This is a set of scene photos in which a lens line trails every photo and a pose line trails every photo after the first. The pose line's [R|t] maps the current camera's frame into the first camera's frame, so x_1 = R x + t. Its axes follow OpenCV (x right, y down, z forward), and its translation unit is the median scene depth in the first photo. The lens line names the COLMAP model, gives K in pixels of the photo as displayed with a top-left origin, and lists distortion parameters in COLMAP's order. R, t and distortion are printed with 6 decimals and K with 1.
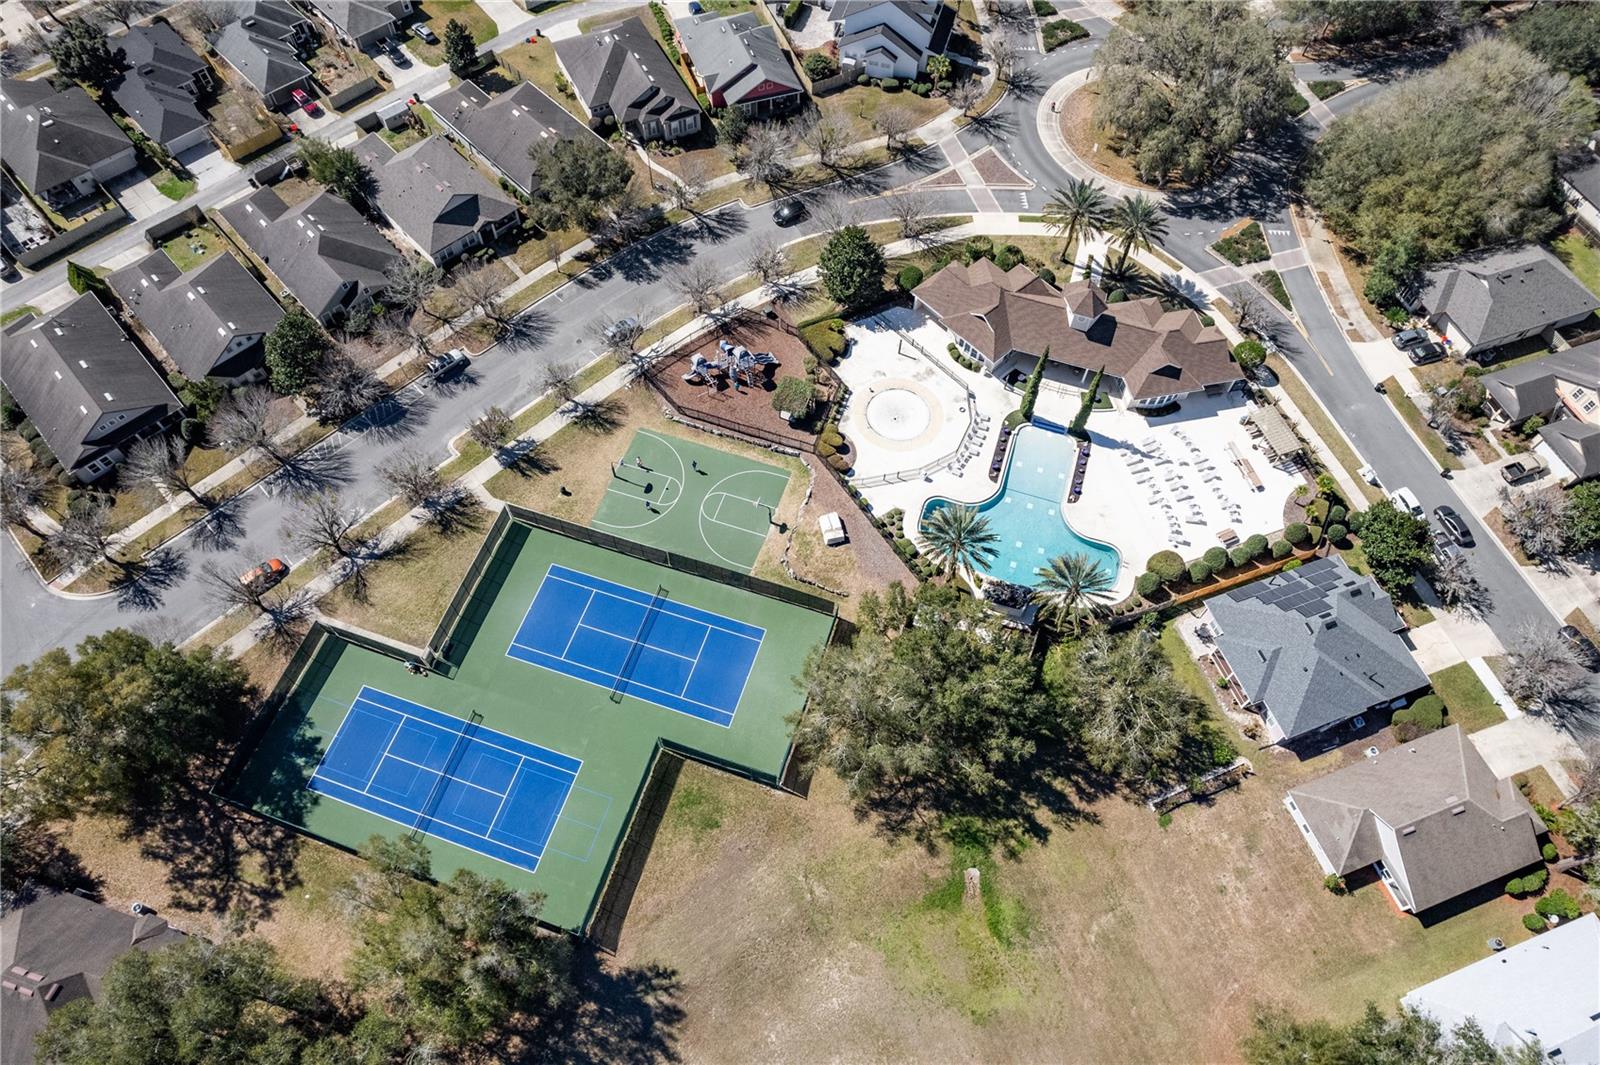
lens RADIAL K [[1029.9, 0, 800.0], [0, 1029.9, 532.5], [0, 0, 1]] dist [-0.093886, 0.092114]
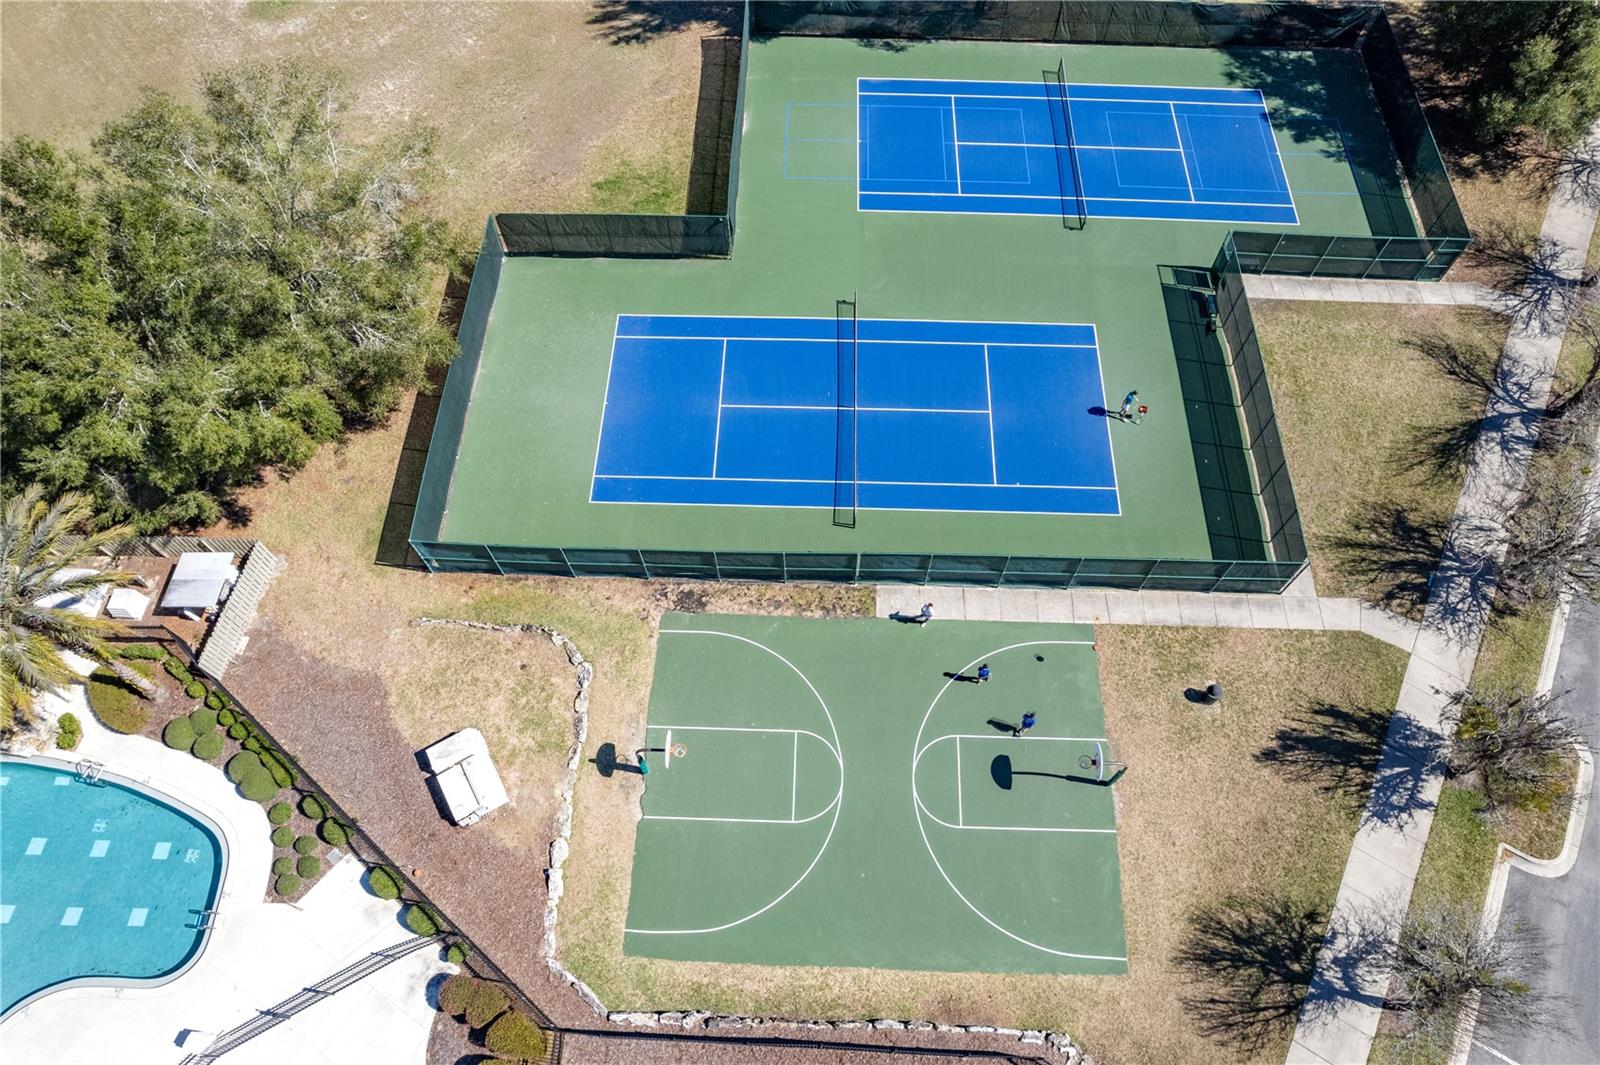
lens RADIAL K [[1029.9, 0, 800.0], [0, 1029.9, 532.5], [0, 0, 1]] dist [-0.093886, 0.092114]
pose [[-0.958251, 0.242529, -0.151439, -0.048005], [-0.255878, -0.491036, 0.832713, -0.291819], [0.127595, 0.836698, 0.532594, 0.761986]]
